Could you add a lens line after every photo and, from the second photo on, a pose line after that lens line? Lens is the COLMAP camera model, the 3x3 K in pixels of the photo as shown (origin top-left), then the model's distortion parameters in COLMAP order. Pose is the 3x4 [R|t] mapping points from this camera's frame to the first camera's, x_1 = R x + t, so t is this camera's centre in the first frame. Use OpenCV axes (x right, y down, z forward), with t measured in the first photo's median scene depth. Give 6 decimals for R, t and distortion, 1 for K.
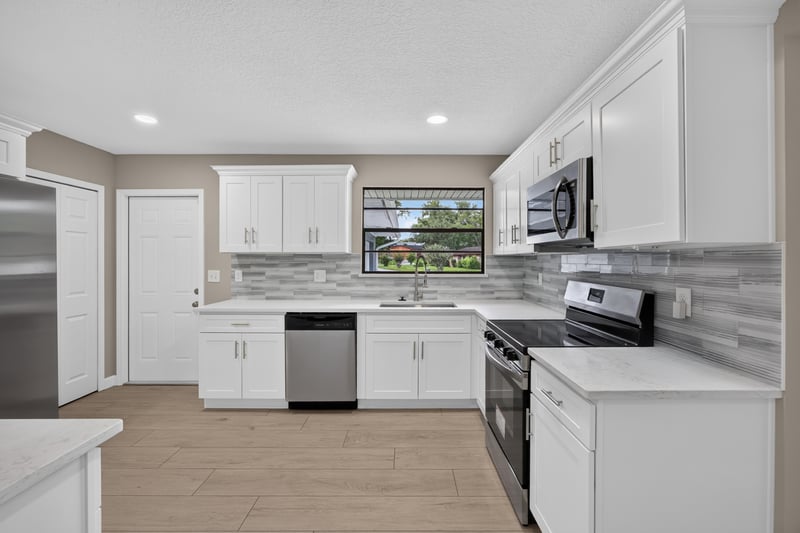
lens RADIAL K [[370.6, 0, 399.0], [0, 370.6, 262.8], [0, 0, 1]] dist [-0.003272, -0.000183]
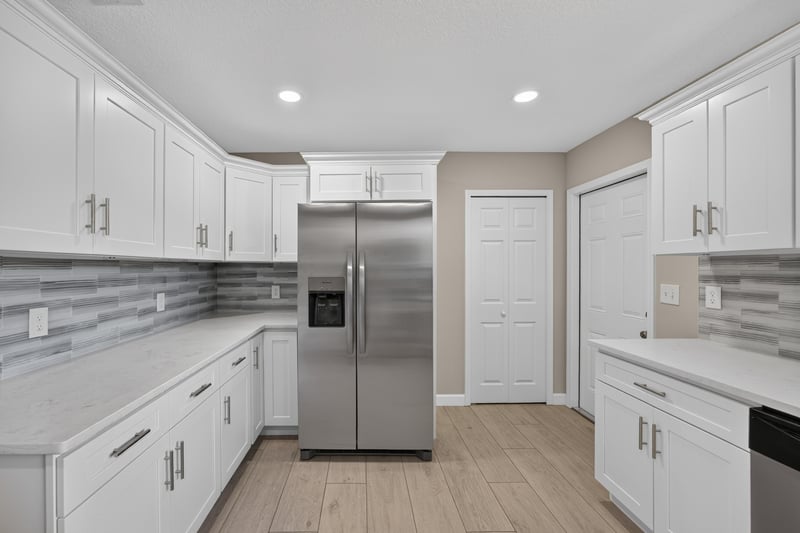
lens RADIAL K [[324.1, 0, 400.0], [0, 324.1, 266.5], [0, 0, 1]] dist [-0.000502, 0.000150]
pose [[0.032489, -0.003275, -0.999467, 0.018705], [-0.005029, 0.999981, -0.003440, -0.005061], [0.999459, 0.005138, 0.032471, 0.538378]]
